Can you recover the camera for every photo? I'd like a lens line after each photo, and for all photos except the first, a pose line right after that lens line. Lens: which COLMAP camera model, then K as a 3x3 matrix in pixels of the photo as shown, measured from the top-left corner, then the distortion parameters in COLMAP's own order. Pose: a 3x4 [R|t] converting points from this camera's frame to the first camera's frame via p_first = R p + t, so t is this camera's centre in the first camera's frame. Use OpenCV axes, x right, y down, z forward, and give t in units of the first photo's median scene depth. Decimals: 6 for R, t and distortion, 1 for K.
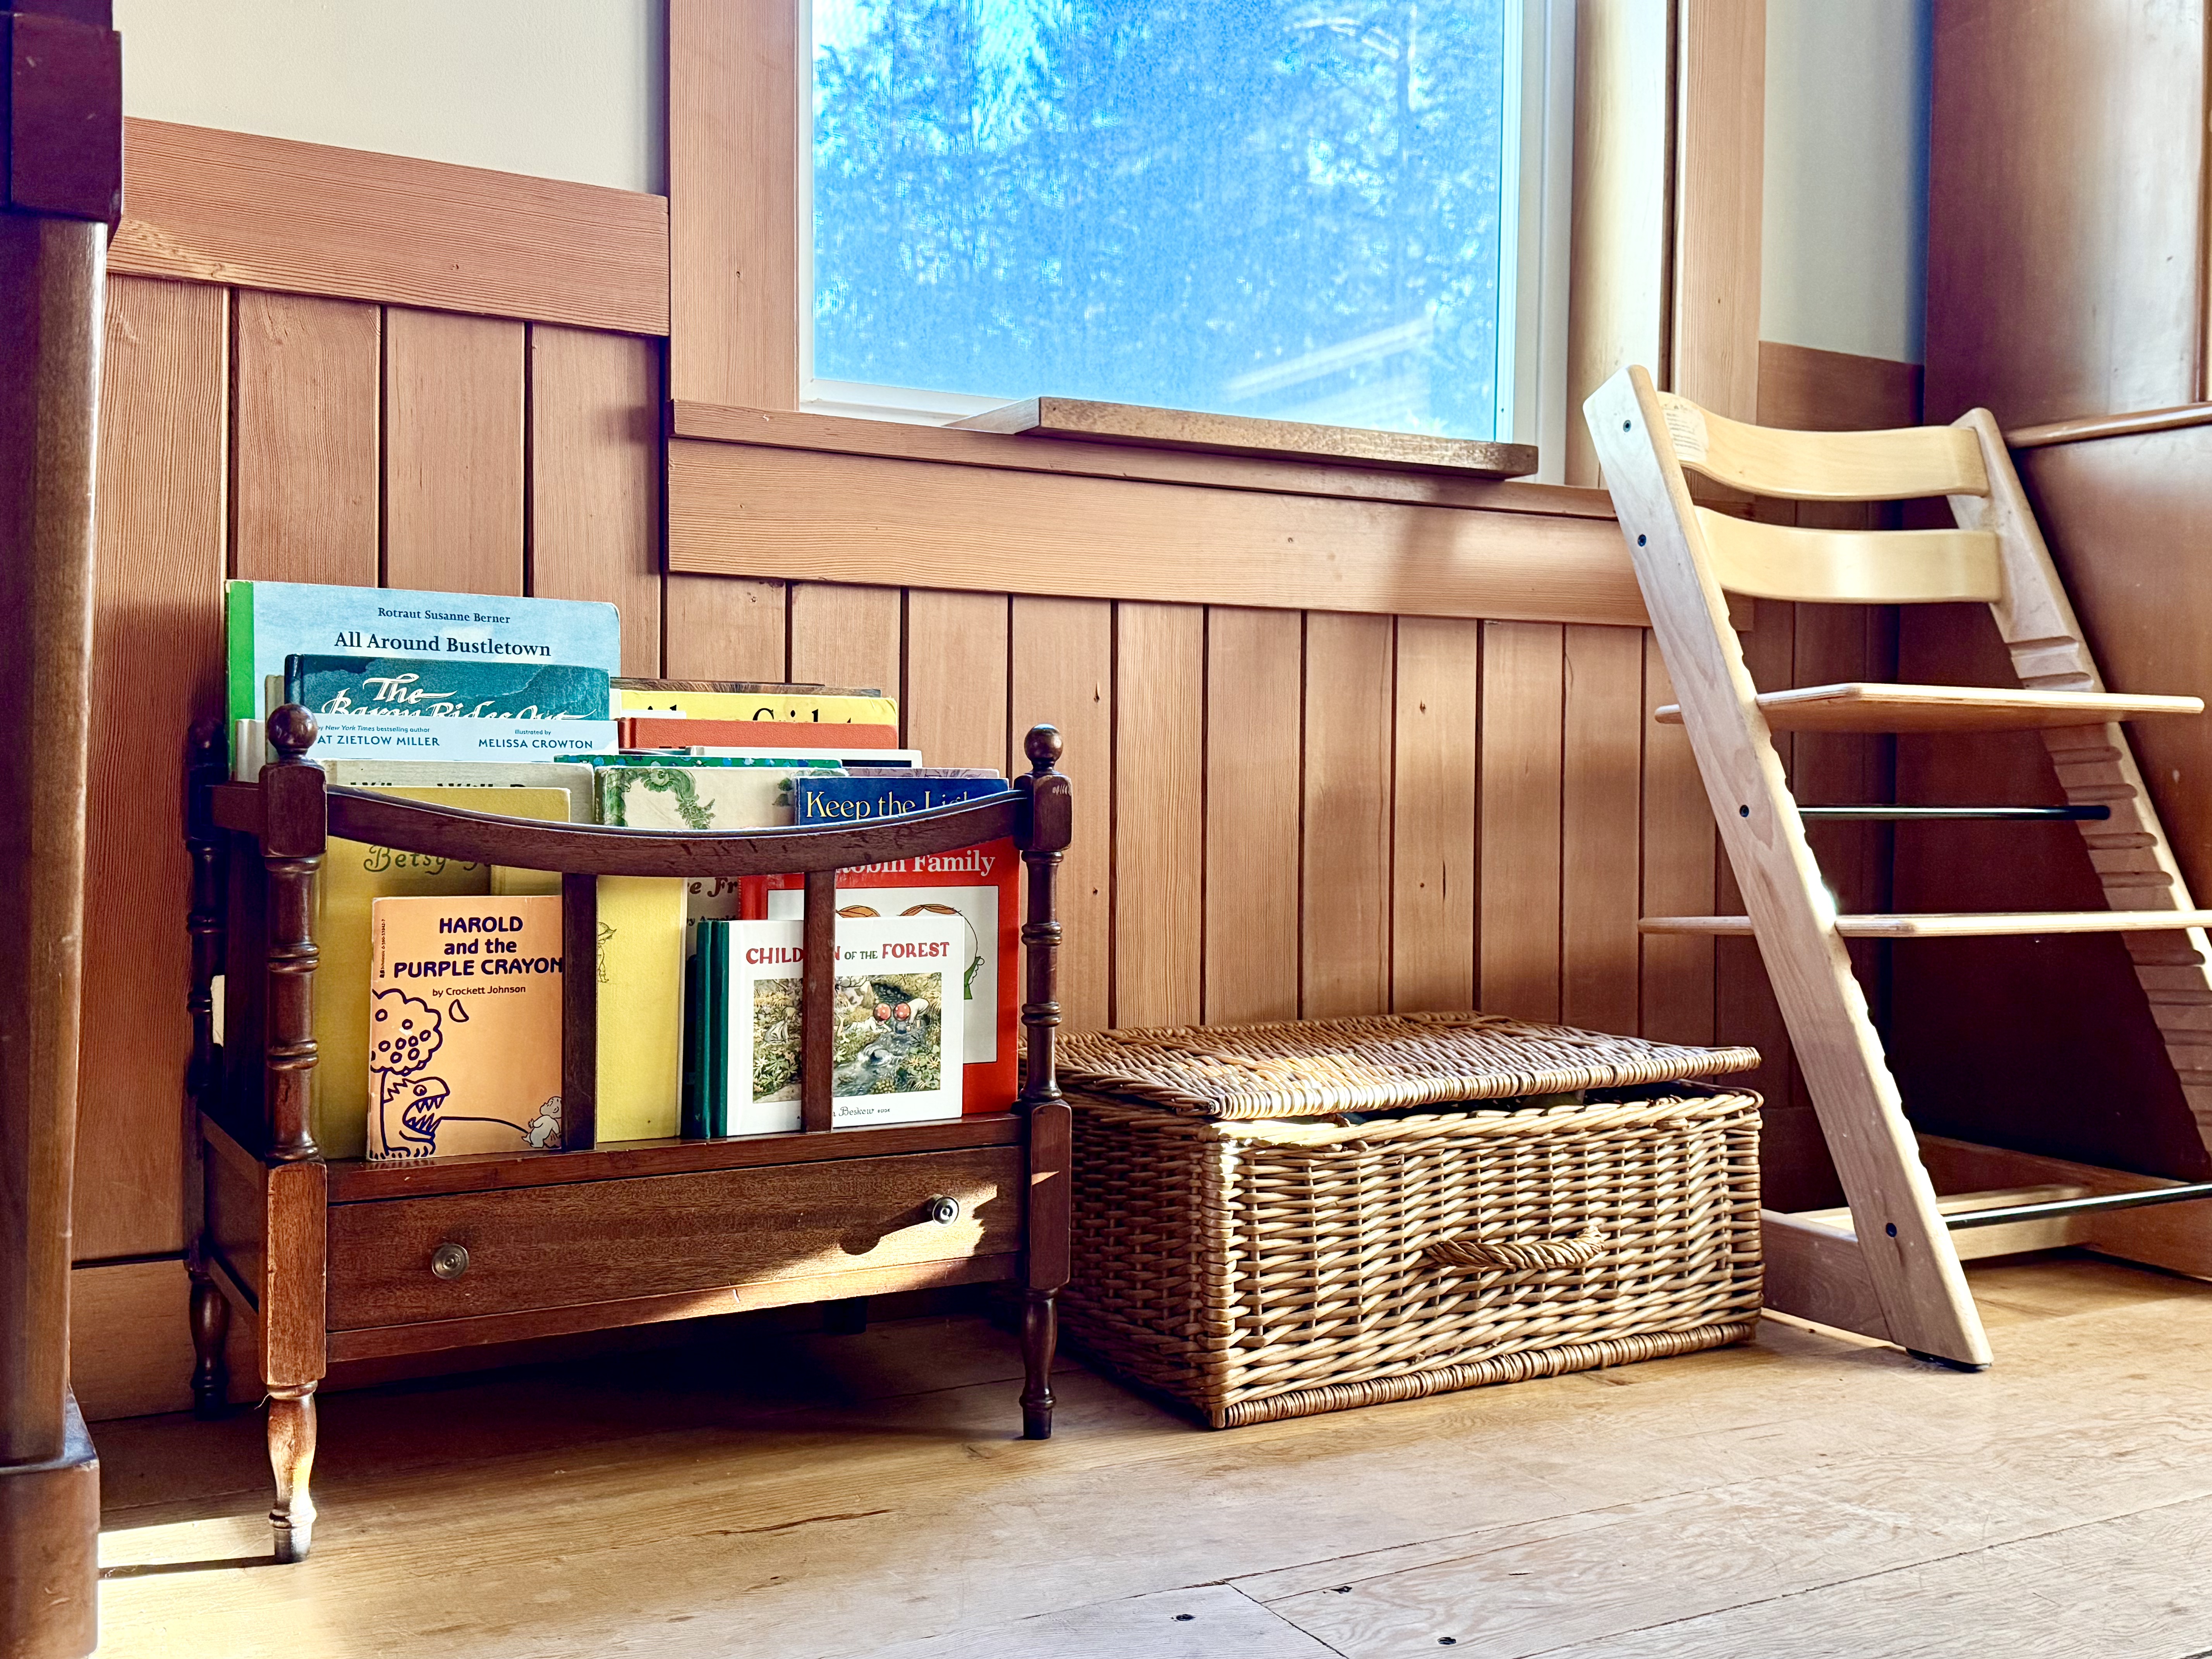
lens RADIAL K [[2218.5, 0, 1061.3], [0, 2218.5, 831.0], [0, 0, 1]] dist [0.159006, -0.311455]
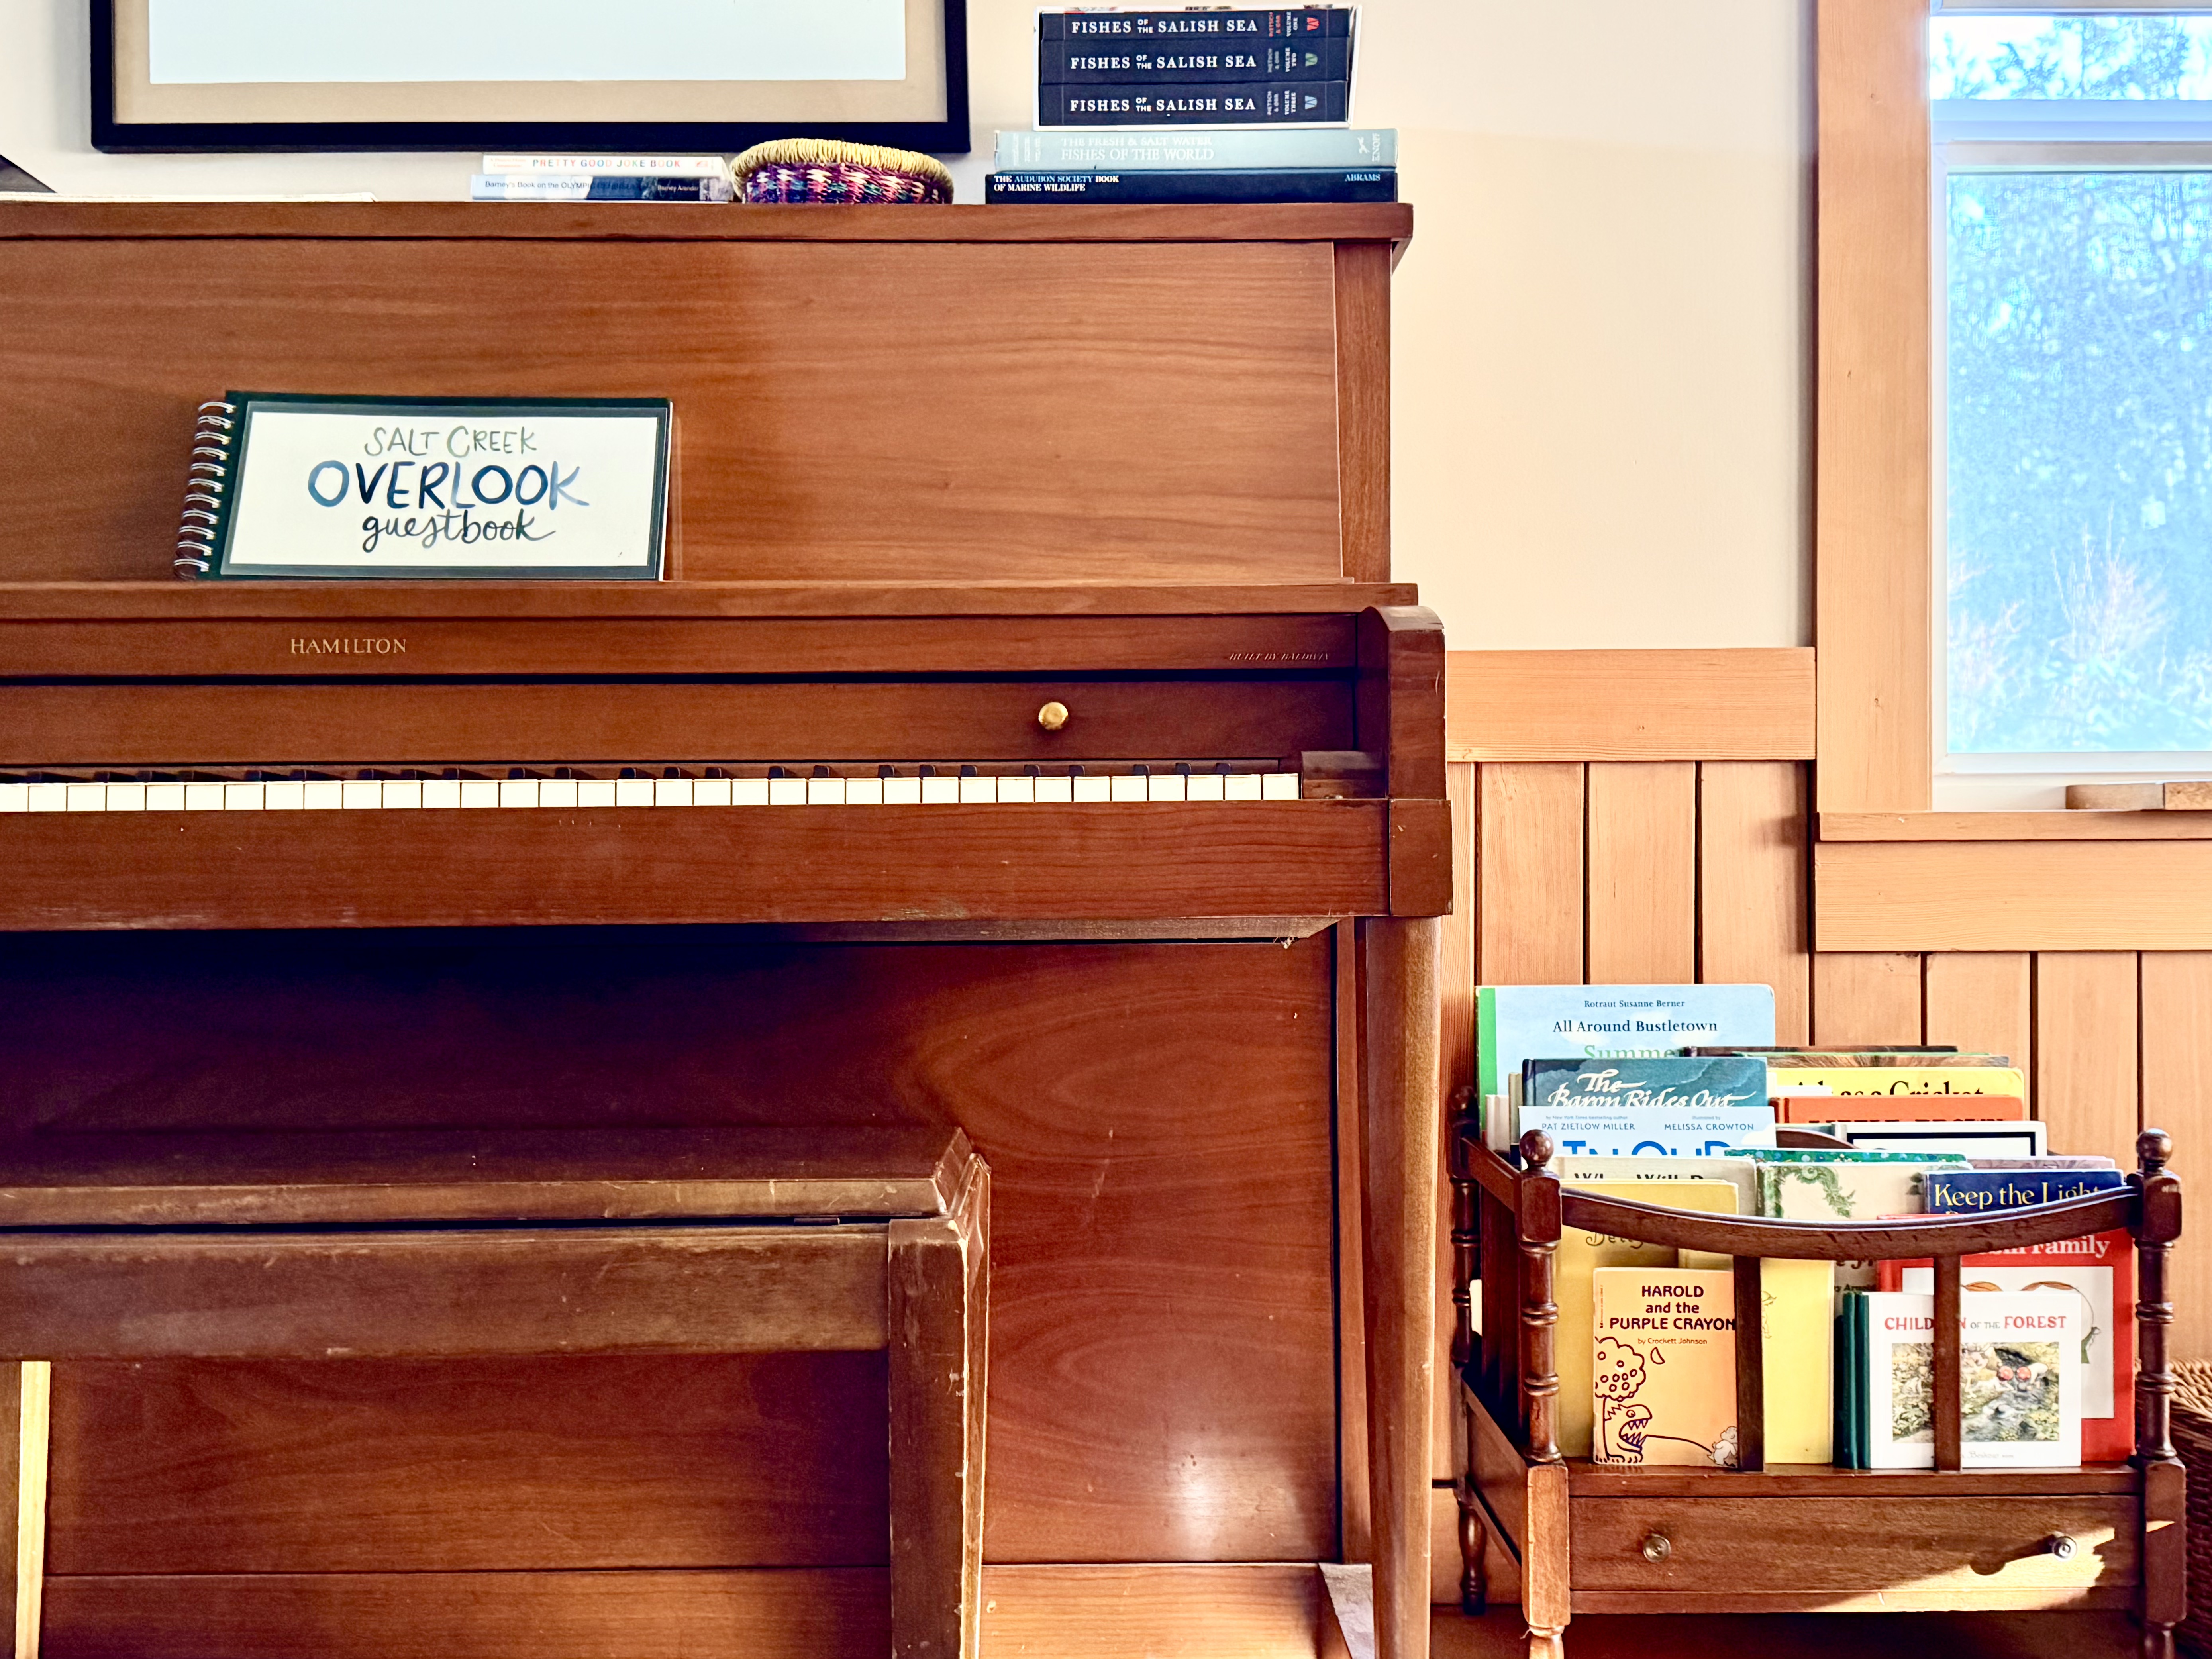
lens RADIAL K [[2218.5, 0, 1061.3], [0, 2218.5, 831.0], [0, 0, 1]] dist [0.159006, -0.311455]
pose [[0.876845, -0.015673, -0.480517, 0.066277], [0.001539, 0.999555, -0.029793, -0.180033], [0.480770, 0.025384, 0.876479, -0.336301]]
